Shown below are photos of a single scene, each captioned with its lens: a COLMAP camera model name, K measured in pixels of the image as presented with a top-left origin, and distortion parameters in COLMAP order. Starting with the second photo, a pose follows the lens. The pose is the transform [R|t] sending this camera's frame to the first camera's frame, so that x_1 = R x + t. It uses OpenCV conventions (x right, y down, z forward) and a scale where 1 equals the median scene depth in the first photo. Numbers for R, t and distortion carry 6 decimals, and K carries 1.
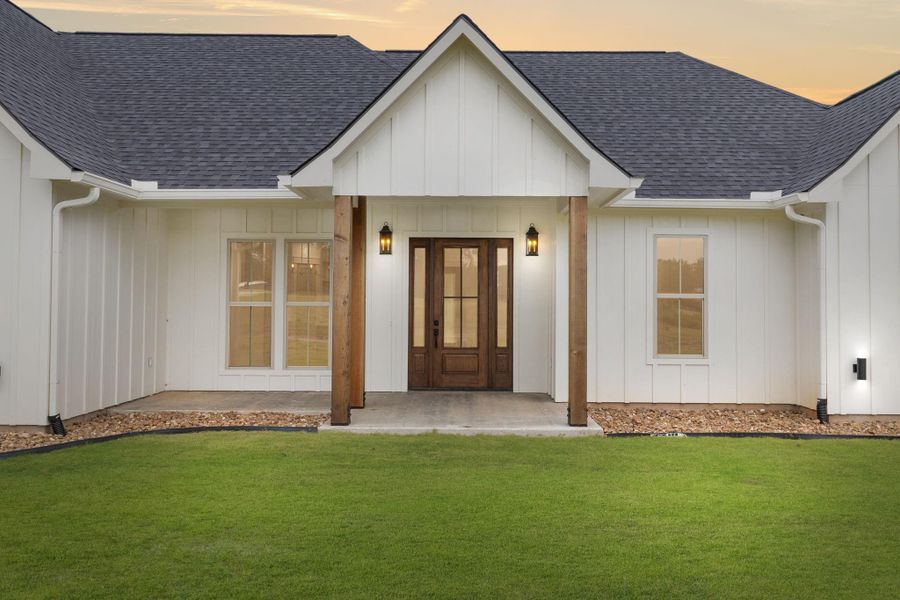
lens RADIAL K [[624.3, 0, 467.1], [0, 624.3, 299.4], [0, 0, 1]] dist [-0.002774, -0.000814]
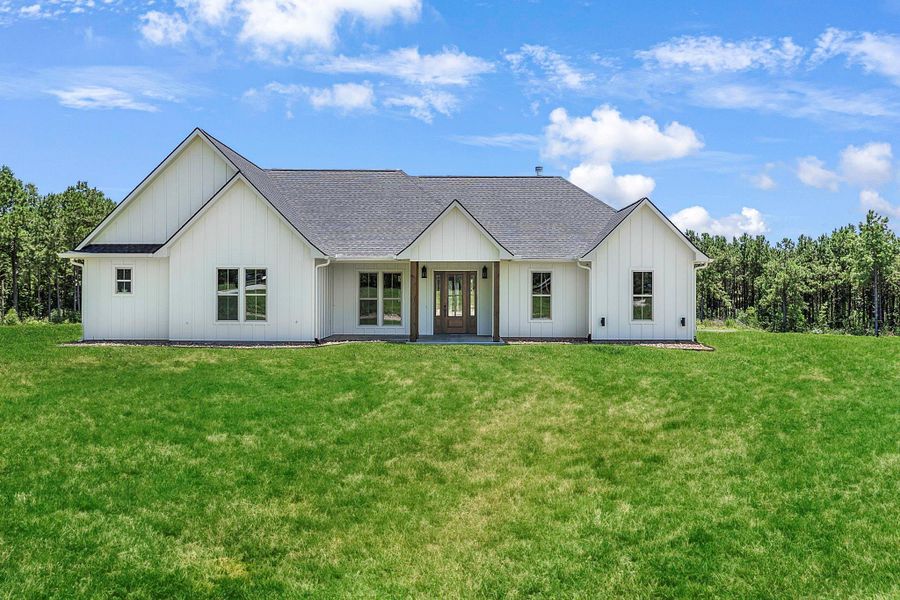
lens RADIAL K [[624.3, 0, 467.1], [0, 624.3, 299.4], [0, 0, 1]] dist [-0.002774, -0.000814]
pose [[0.999950, -0.002841, 0.009582, 0.013118], [0.002643, 0.999783, 0.020671, -0.041364], [-0.009639, -0.020645, 0.999740, -1.494436]]
